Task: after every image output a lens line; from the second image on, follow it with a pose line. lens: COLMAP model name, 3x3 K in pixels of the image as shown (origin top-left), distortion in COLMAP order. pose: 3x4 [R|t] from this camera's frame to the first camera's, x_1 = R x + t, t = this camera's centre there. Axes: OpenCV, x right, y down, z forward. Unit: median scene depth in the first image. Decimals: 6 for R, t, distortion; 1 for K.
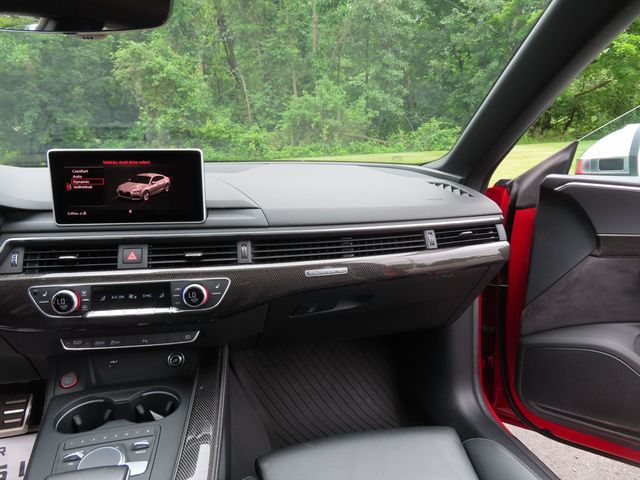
lens RADIAL K [[432.6, 0, 320.0], [0, 432.6, 240.0], [0, 0, 1]] dist [-0.023690, -0.000366]
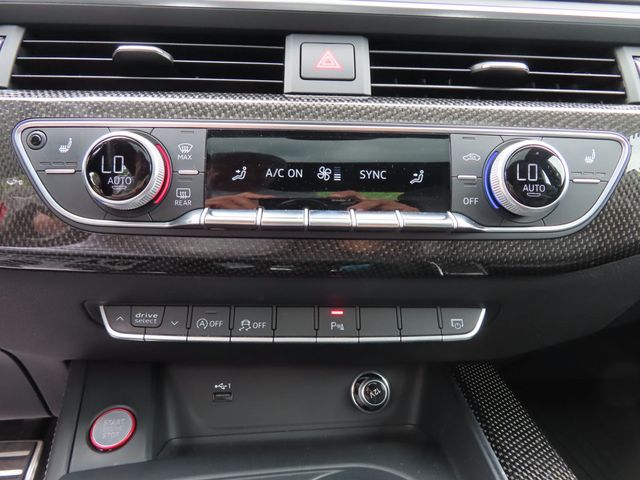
lens RADIAL K [[432.6, 0, 320.0], [0, 432.6, 240.0], [0, 0, 1]] dist [-0.023690, -0.000366]
pose [[0.994358, 0.034929, -0.100162, -0.399303], [-0.044250, 0.994738, -0.092400, 0.204445], [0.096407, 0.096311, 0.990671, 0.673473]]
